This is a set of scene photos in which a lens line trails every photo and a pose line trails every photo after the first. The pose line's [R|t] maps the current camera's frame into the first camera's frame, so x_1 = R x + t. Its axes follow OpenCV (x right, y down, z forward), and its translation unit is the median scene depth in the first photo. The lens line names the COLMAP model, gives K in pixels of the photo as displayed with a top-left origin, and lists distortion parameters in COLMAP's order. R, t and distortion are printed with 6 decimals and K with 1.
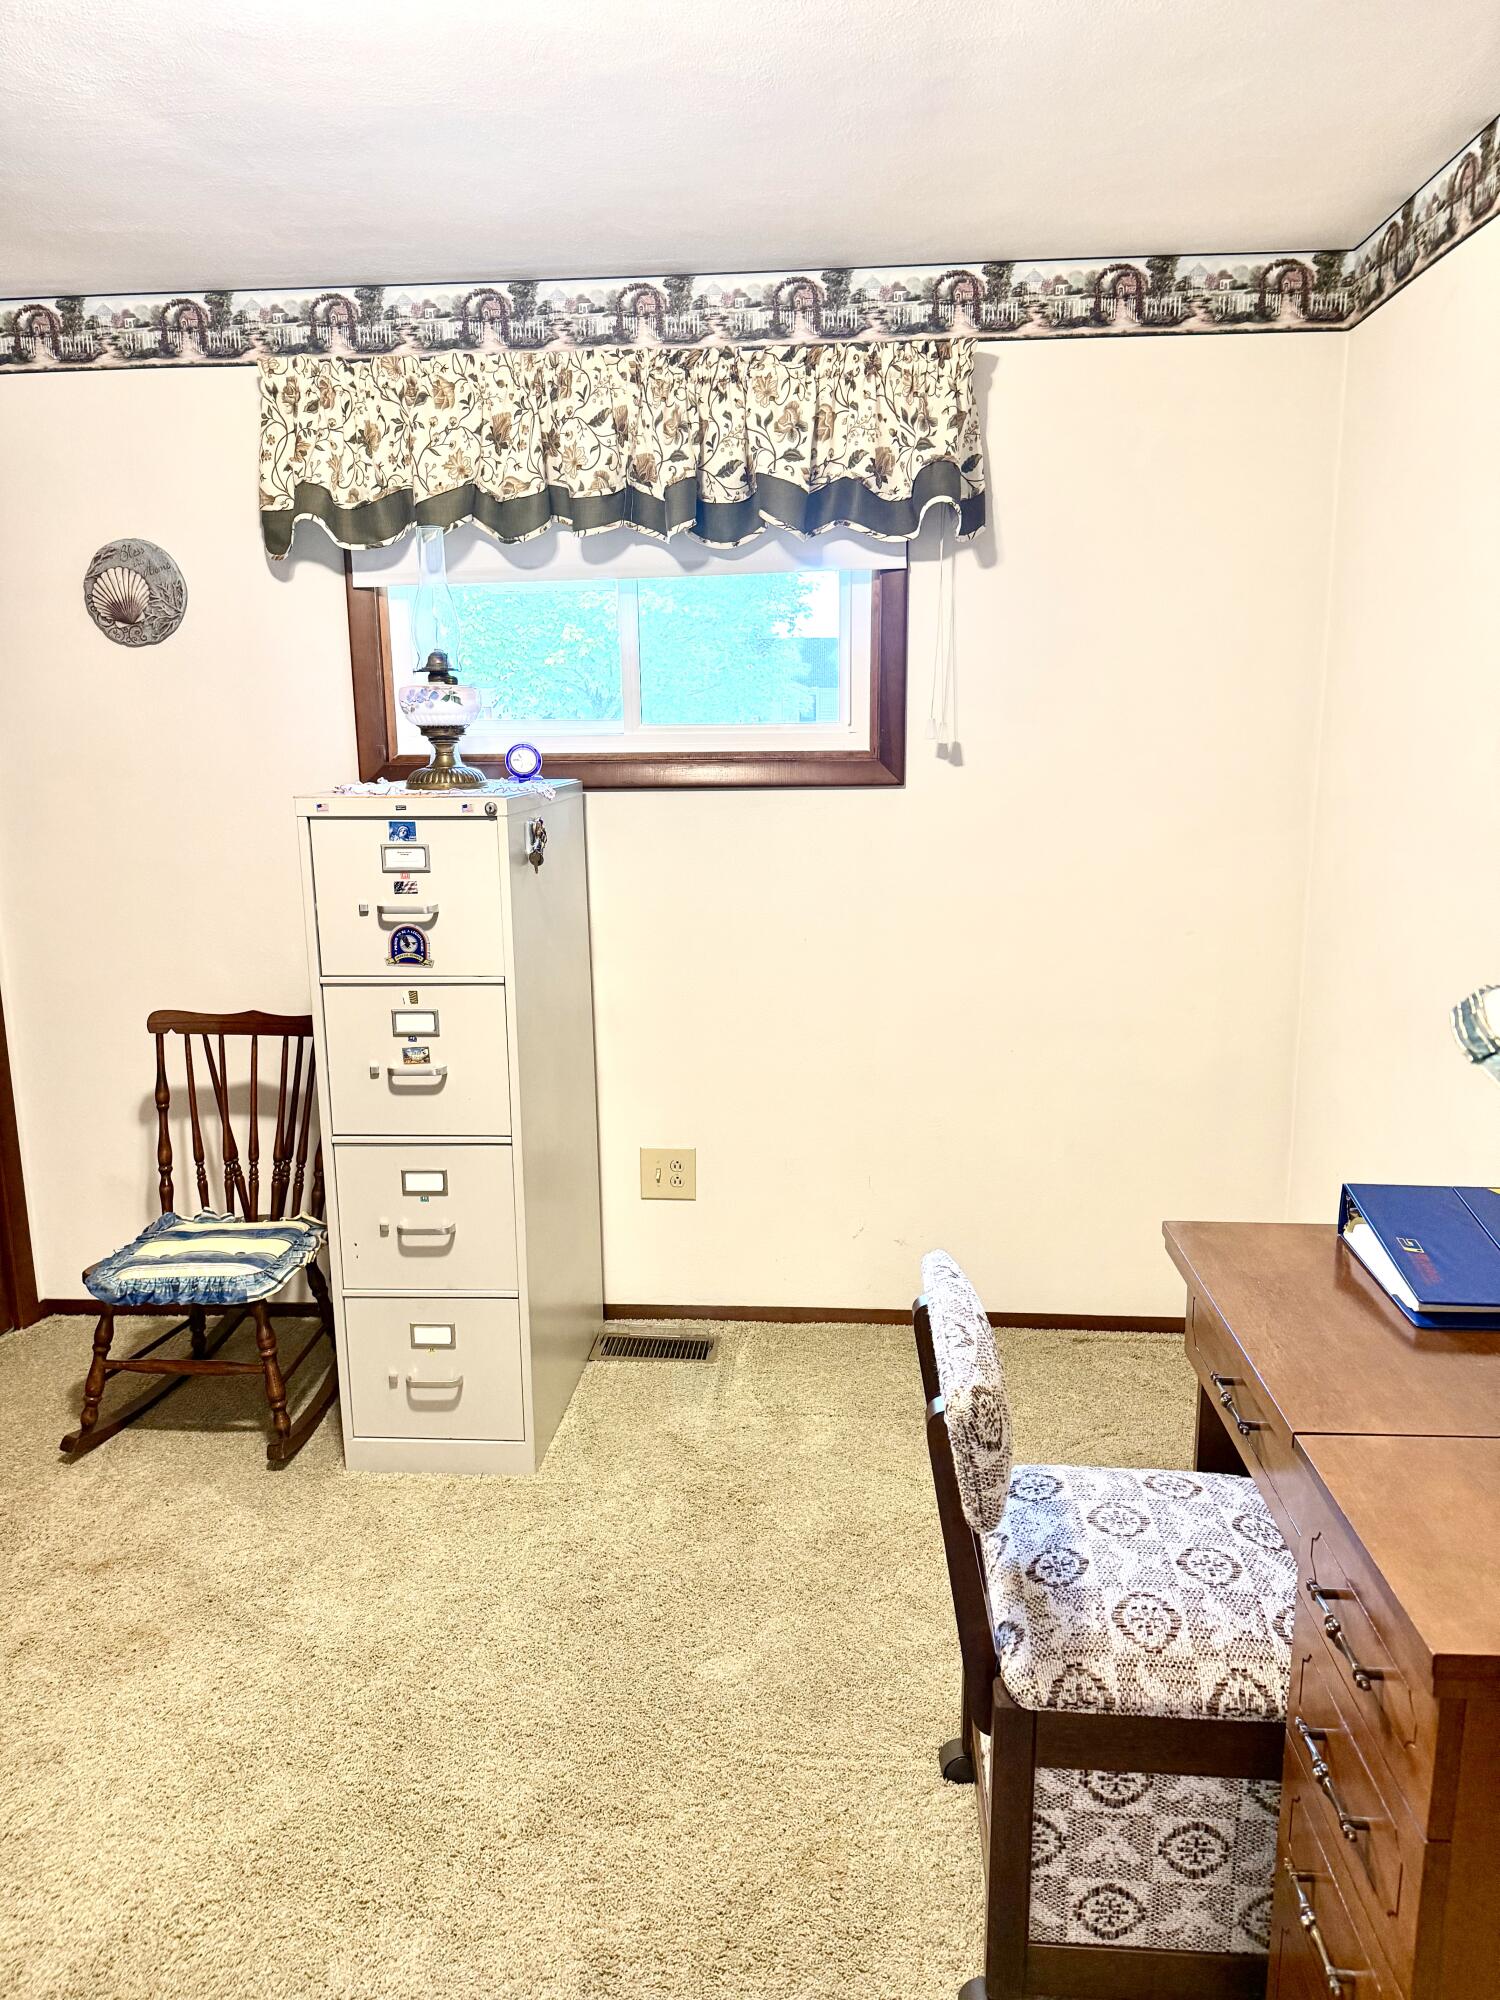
lens RADIAL K [[1423.3, 0, 735.0], [0, 1423.3, 991.7], [0, 0, 1]] dist [0.059690, -0.056798]
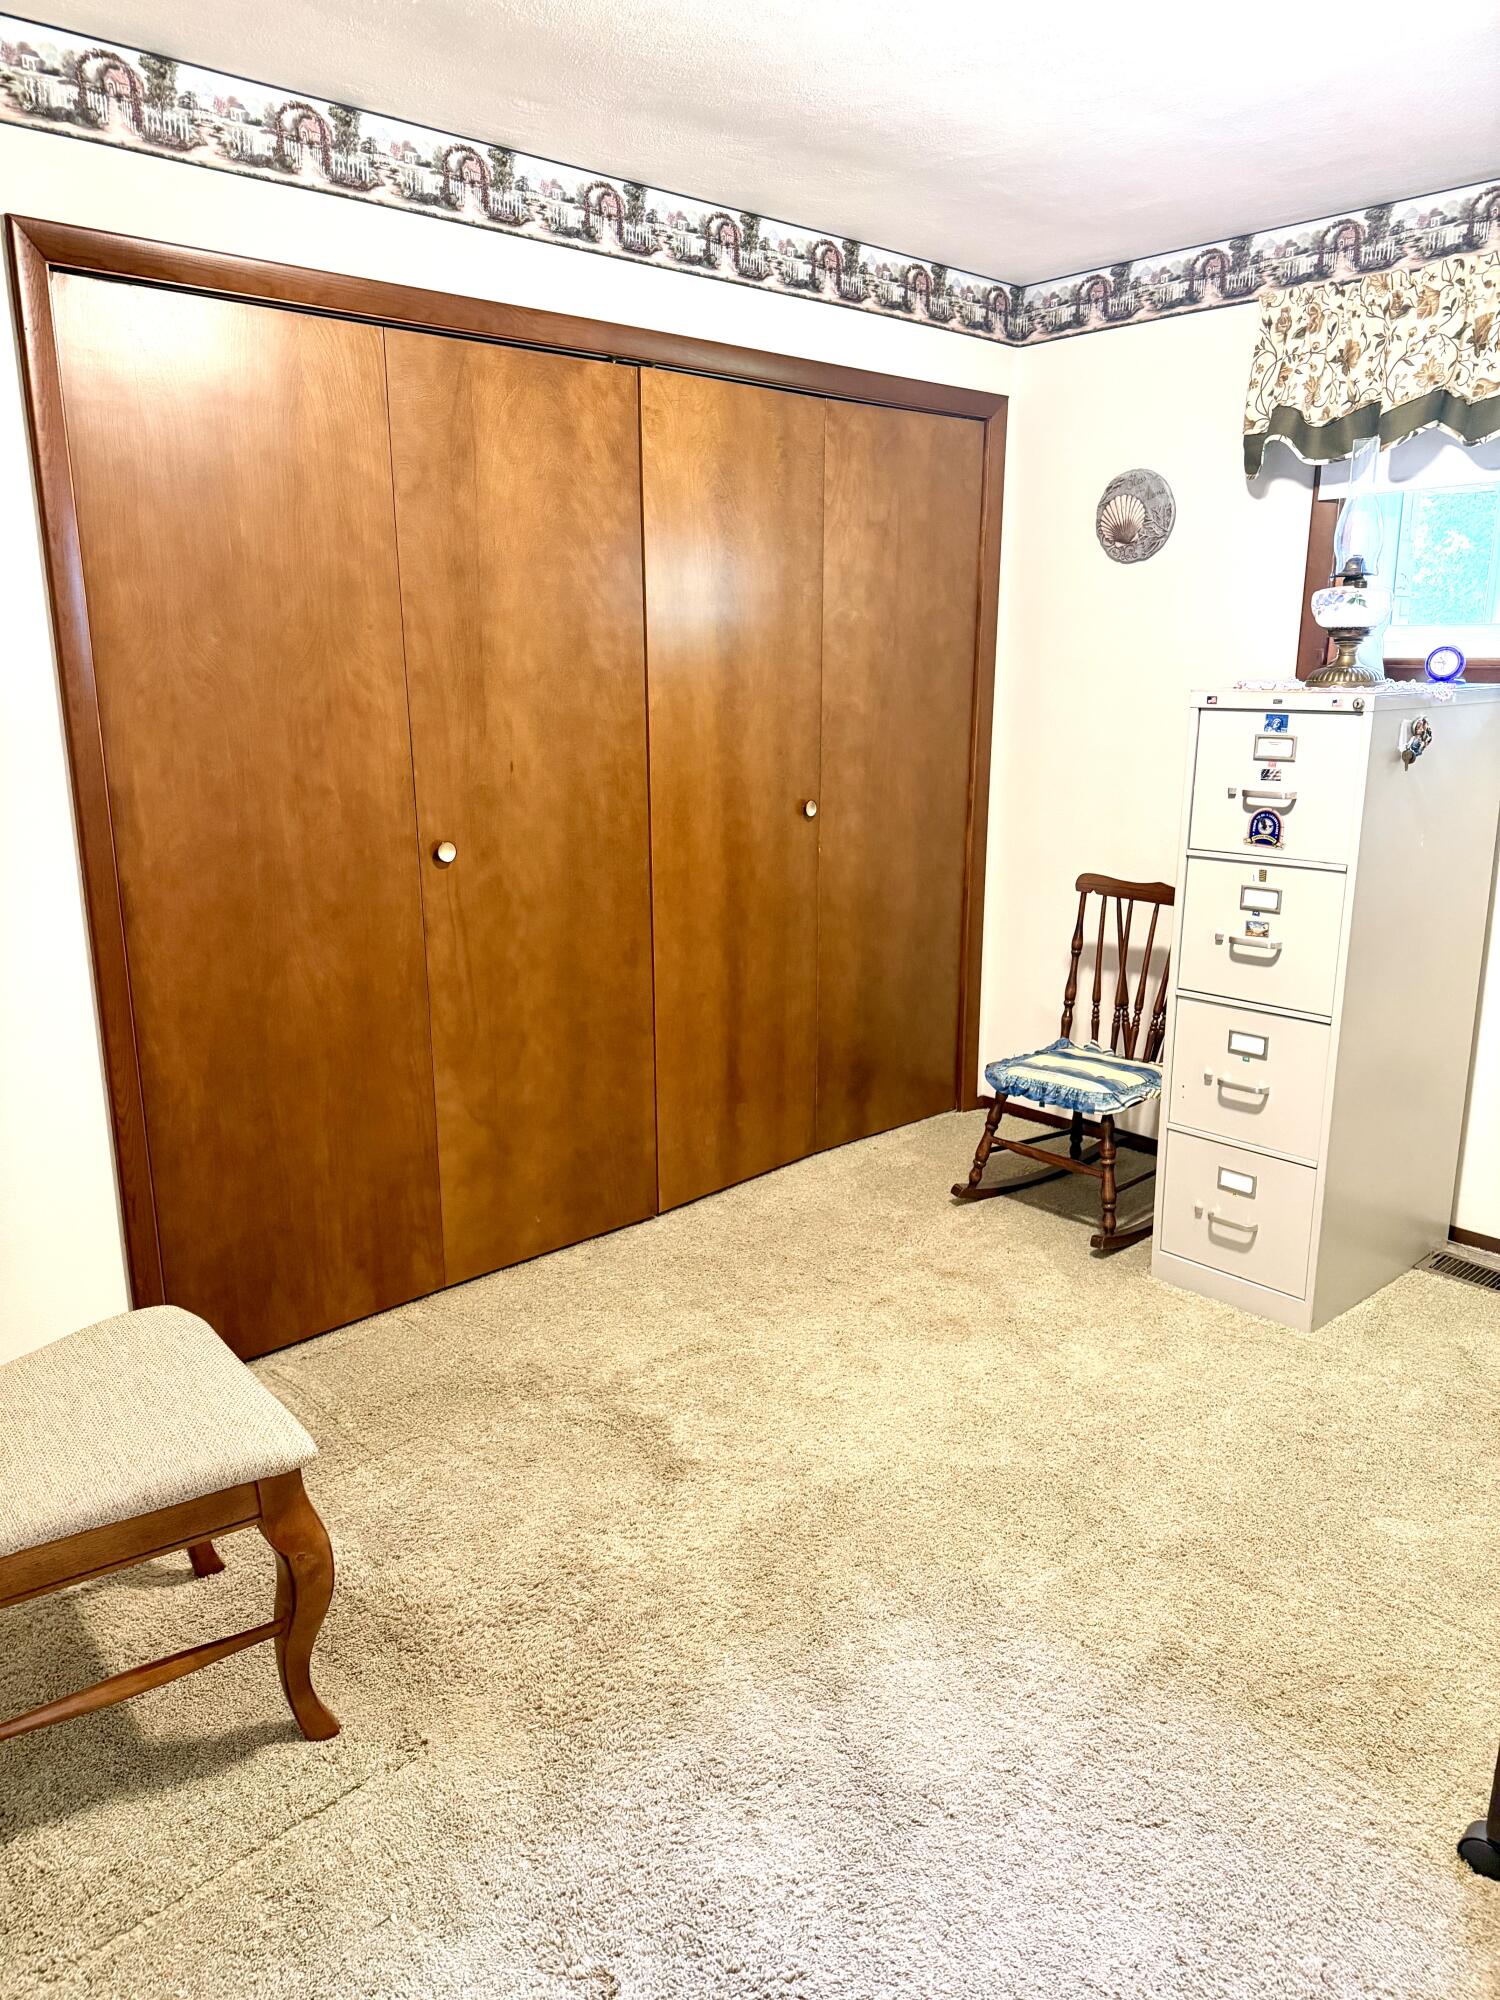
lens RADIAL K [[1423.3, 0, 753.9], [0, 1423.3, 1013.8], [0, 0, 1]] dist [0.059690, -0.056798]
pose [[0.738383, 0.183779, -0.648858, 0.206631], [-0.144541, 0.982920, 0.113914, 0.036306], [0.658710, 0.009674, 0.752335, -0.091269]]
